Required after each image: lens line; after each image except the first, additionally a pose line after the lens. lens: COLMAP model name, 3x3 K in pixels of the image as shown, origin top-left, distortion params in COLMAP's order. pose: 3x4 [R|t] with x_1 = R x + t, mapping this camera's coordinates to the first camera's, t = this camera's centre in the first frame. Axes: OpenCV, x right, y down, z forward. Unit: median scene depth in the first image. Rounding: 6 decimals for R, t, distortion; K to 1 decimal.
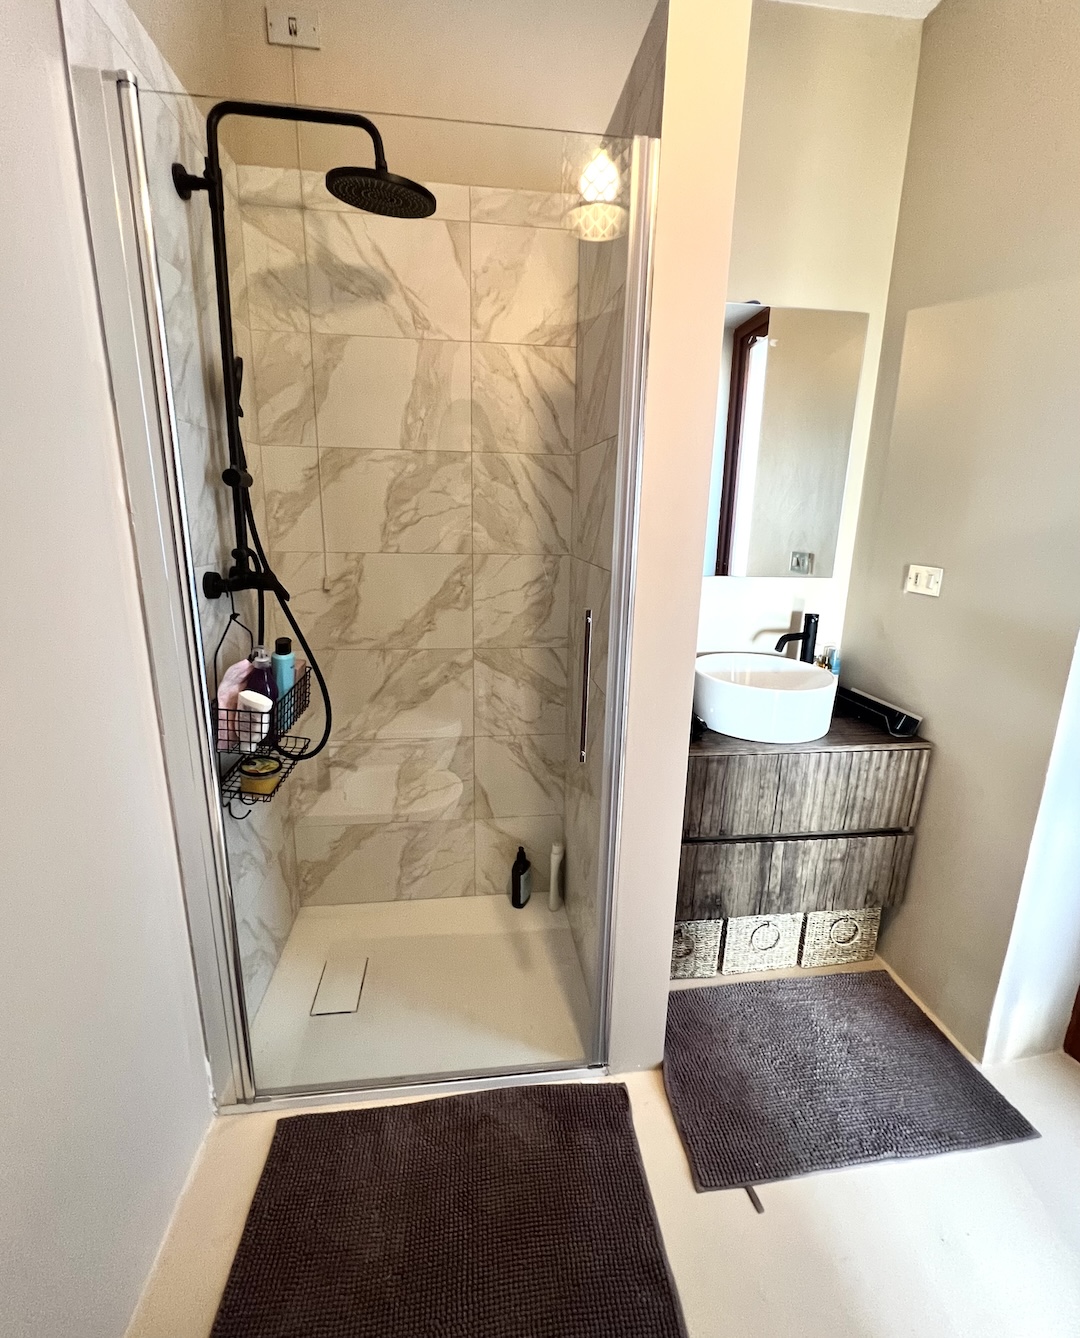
lens RADIAL K [[621.0, 0, 540.0], [0, 621.0, 669.0], [0, 0, 1]] dist [-0.000497, -0.000092]
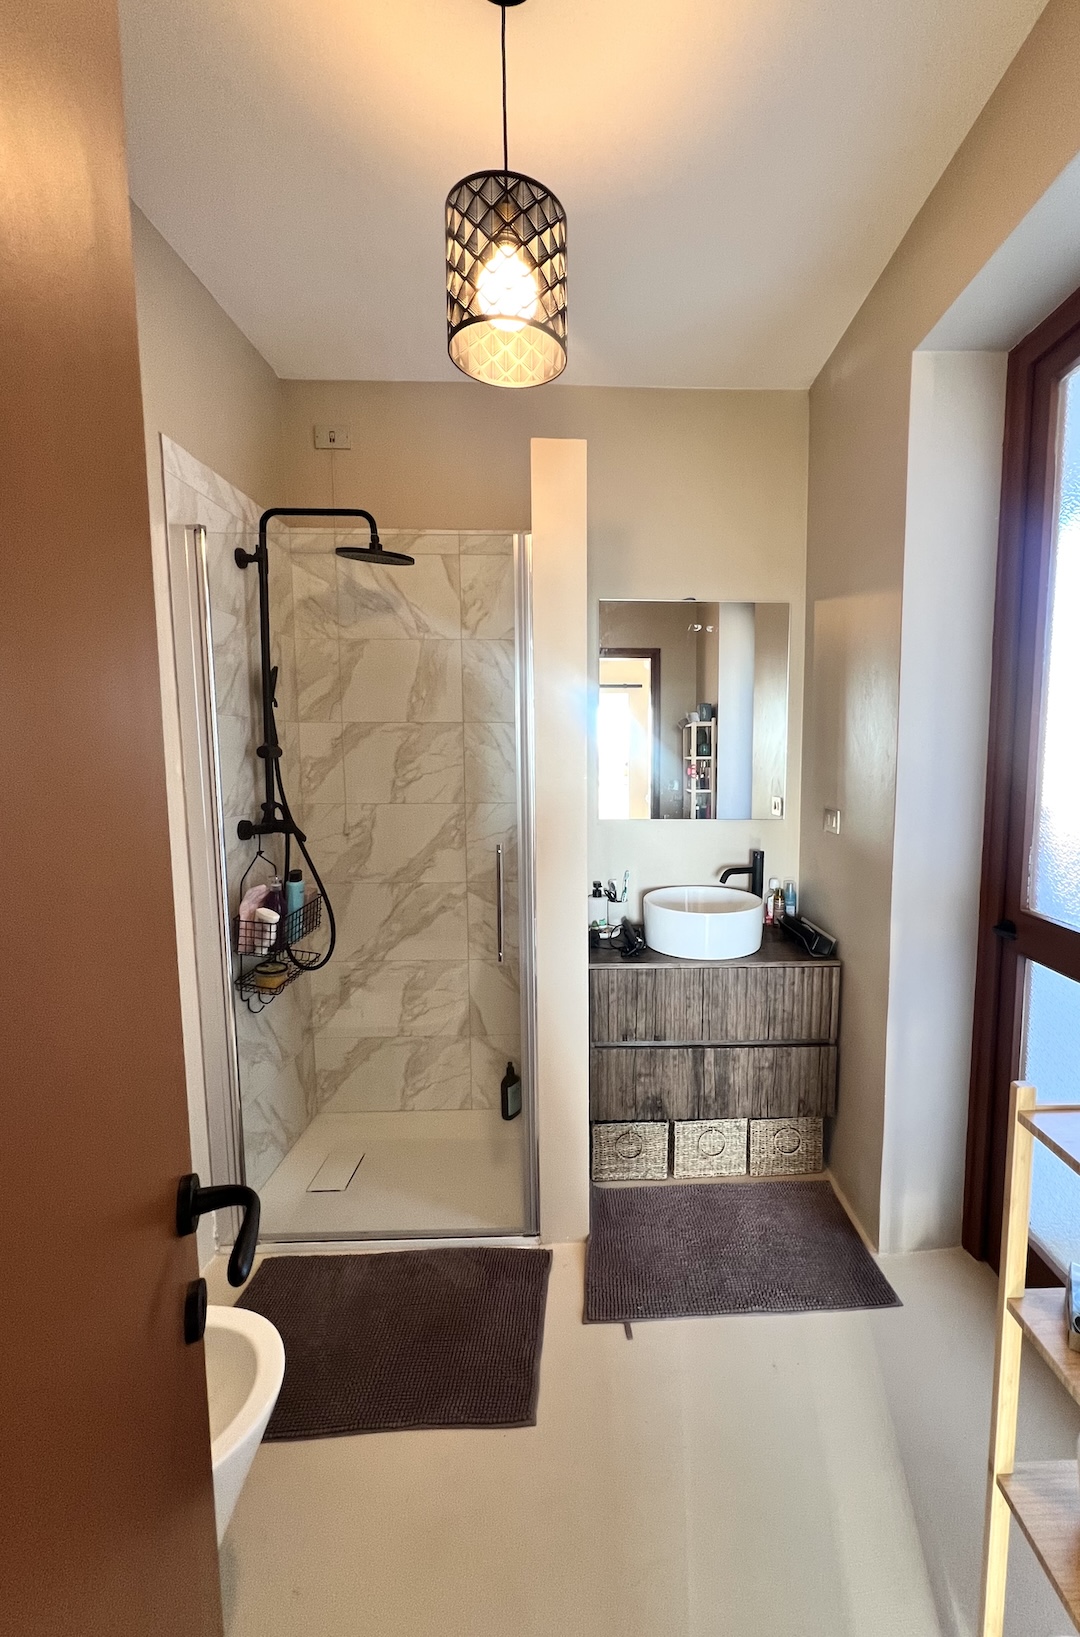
lens RADIAL K [[715.2, 0, 604.5], [0, 715.2, 828.8], [0, 0, 1]] dist [-0.000789, 0.000043]
pose [[0.995149, -0.010159, -0.097856, 0.328953], [-0.003579, 0.990256, -0.139209, 0.062335], [0.098316, 0.138884, 0.985416, -0.372049]]
